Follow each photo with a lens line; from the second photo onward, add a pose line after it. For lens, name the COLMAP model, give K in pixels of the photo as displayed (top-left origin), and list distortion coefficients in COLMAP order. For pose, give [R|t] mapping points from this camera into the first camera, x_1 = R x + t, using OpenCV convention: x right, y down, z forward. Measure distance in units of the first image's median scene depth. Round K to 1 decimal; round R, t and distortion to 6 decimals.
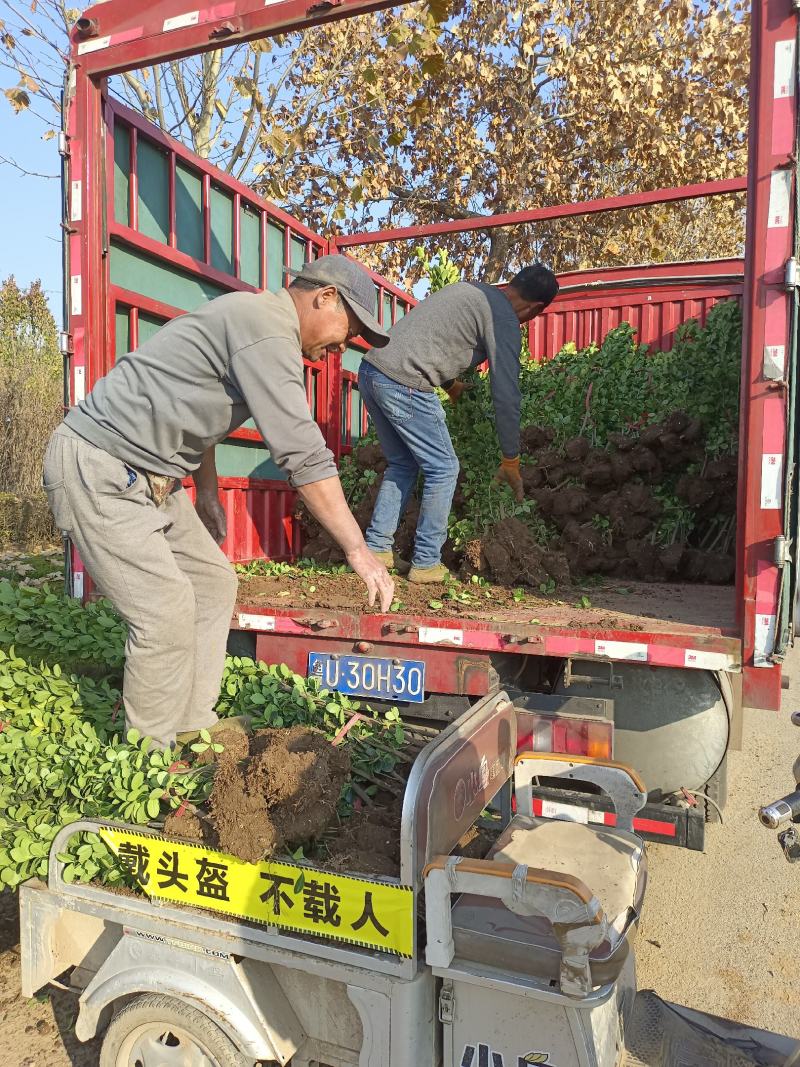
lens RADIAL K [[791.5, 0, 399.1], [0, 791.5, 549.9], [0, 0, 1]] dist [-0.009906, -0.006819]
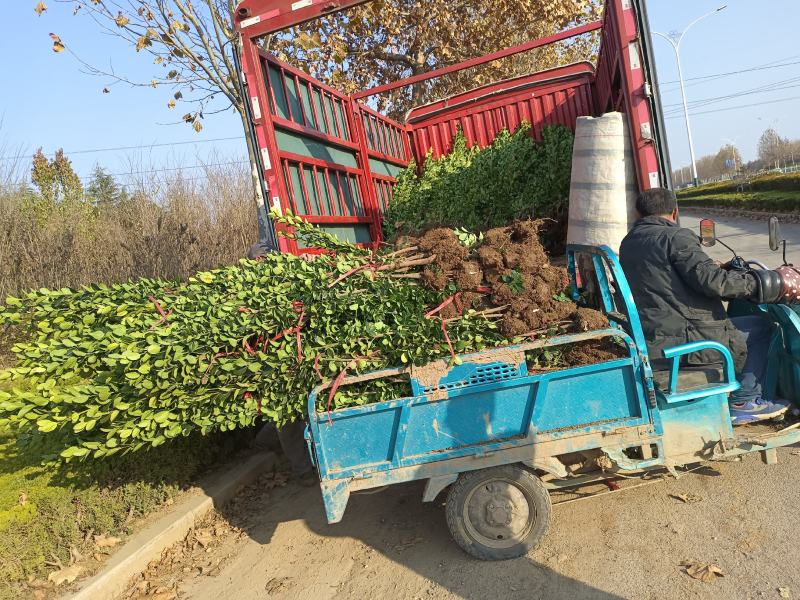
lens RADIAL K [[598.9, 0, 400.0], [0, 598.9, 300.0], [0, 0, 1]] dist [0.007563, 0.002772]
pose [[0.972829, -0.209409, 0.098753, -0.287934], [0.208369, 0.977828, 0.020841, 0.027678], [-0.100928, 0.000303, 0.994894, -0.373579]]
